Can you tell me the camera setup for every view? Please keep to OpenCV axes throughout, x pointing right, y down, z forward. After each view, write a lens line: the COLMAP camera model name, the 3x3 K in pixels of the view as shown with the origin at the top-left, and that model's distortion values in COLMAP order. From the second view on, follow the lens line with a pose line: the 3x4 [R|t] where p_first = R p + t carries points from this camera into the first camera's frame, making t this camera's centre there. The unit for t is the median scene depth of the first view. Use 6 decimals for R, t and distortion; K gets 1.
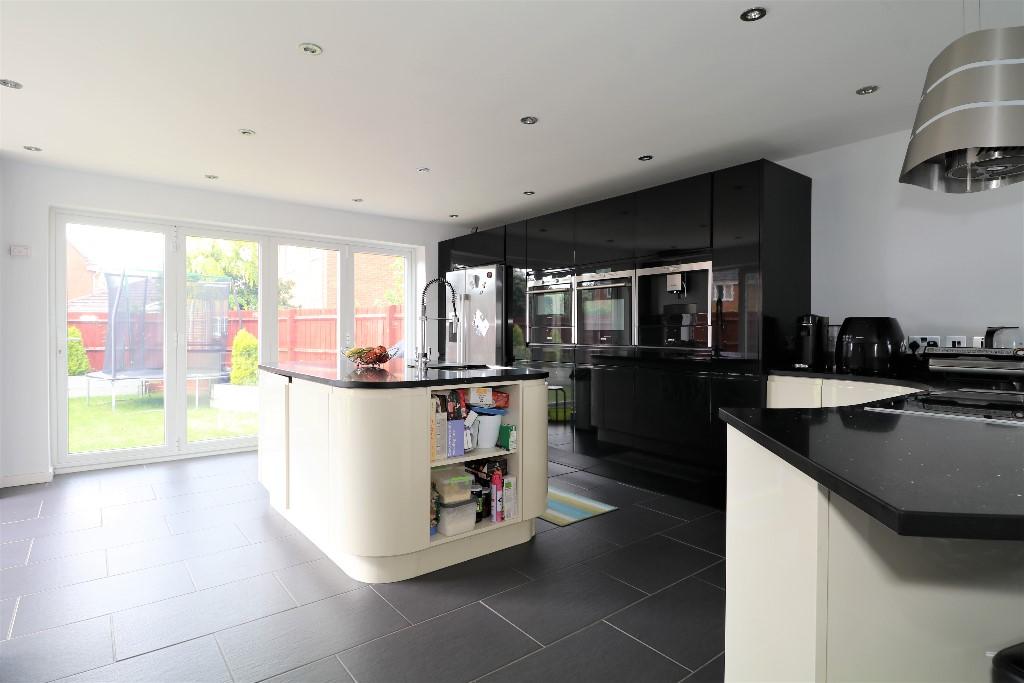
lens RADIAL K [[533.5, 0, 512.0], [0, 533.5, 341.5], [0, 0, 1]] dist [0.000962, 0.000161]
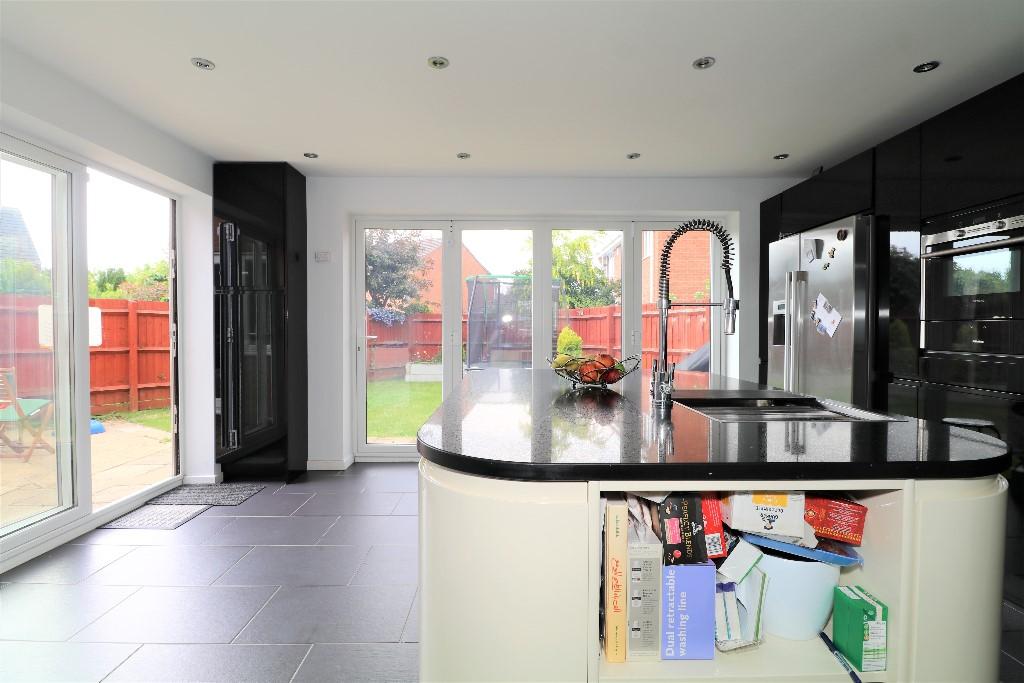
lens RADIAL K [[499.8, 0, 512.0], [0, 499.8, 341.5], [0, 0, 1]] dist [-0.015587, -0.000880]
pose [[0.795936, 0.014714, -0.605202, 0.002777], [-0.011074, 0.999891, 0.009744, -0.007278], [0.605280, -0.001054, 0.796012, 0.401841]]
